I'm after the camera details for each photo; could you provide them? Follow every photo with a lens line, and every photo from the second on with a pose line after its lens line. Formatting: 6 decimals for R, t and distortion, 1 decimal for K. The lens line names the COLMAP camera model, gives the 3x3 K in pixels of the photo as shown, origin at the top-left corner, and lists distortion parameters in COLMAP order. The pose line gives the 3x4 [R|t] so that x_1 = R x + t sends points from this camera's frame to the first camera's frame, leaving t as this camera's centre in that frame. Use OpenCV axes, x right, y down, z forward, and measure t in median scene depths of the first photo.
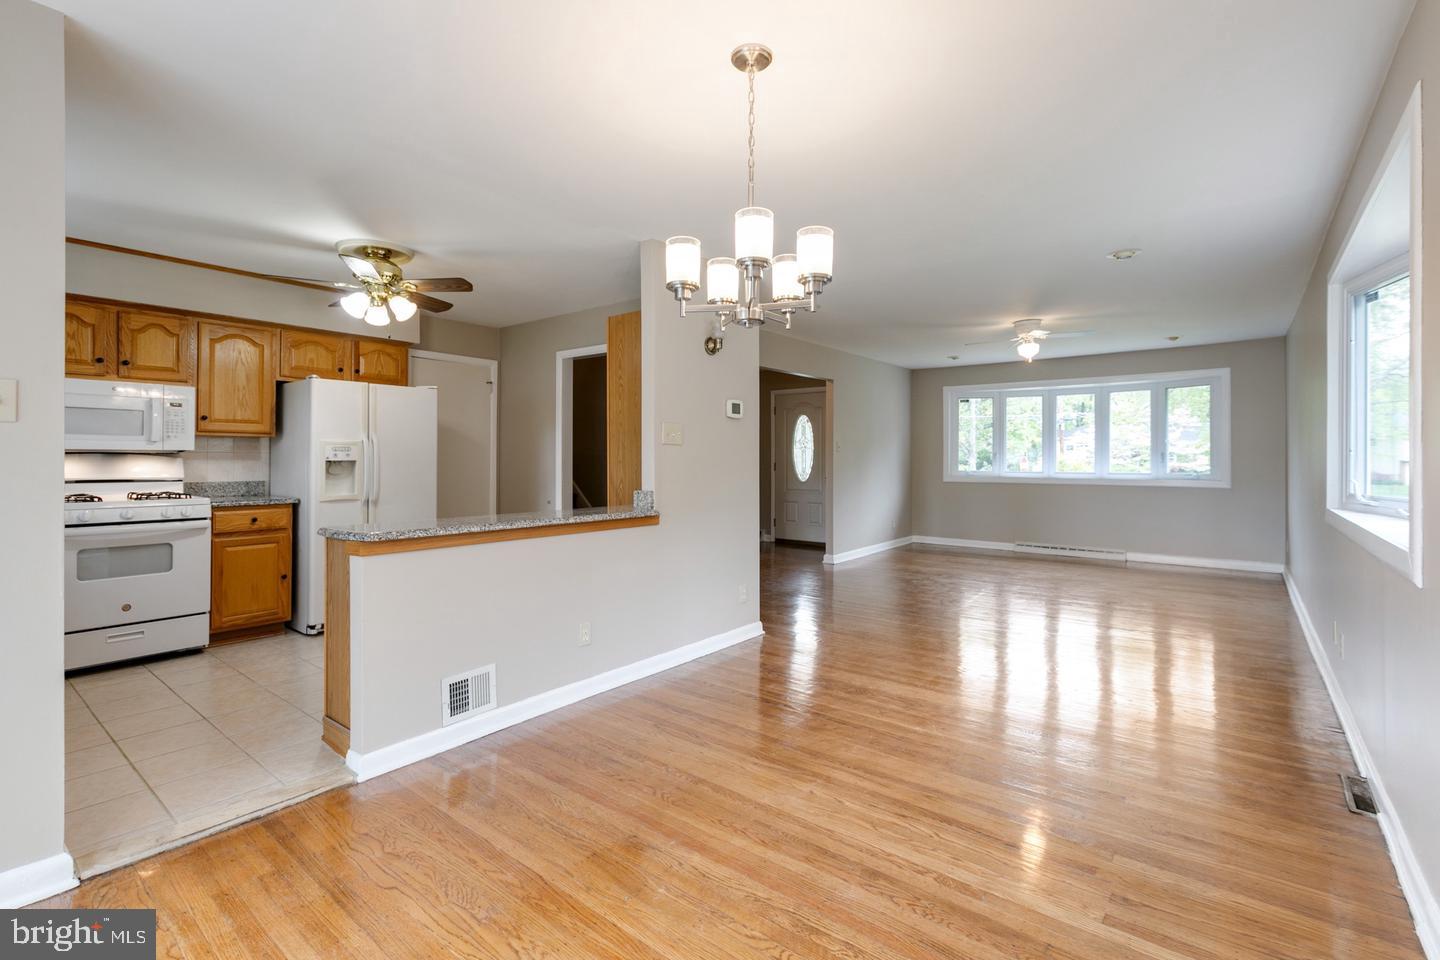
lens RADIAL K [[647.9, 0, 719.5], [0, 647.9, 449.4], [0, 0, 1]] dist [-0.003187, -0.000353]
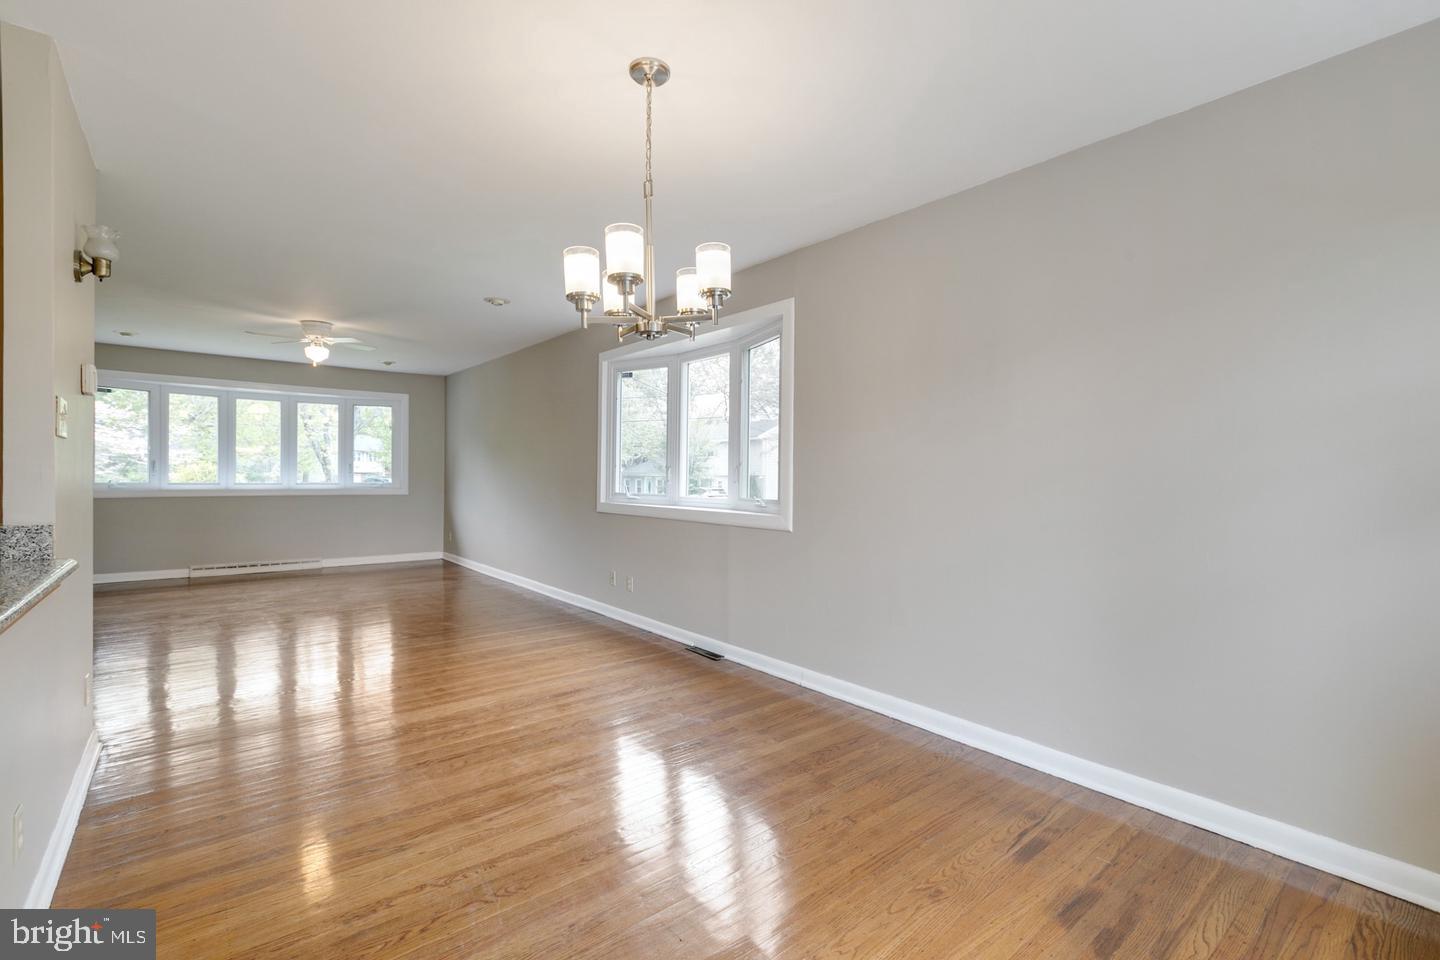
lens RADIAL K [[642.2, 0, 713.1], [0, 642.2, 466.5], [0, 0, 1]] dist [-0.000990, 0.000073]
pose [[0.213094, 0.012026, 0.976958, -0.273369], [-0.022996, 0.999709, -0.007290, 0.004244], [-0.976761, -0.020913, 0.213309, 0.200565]]
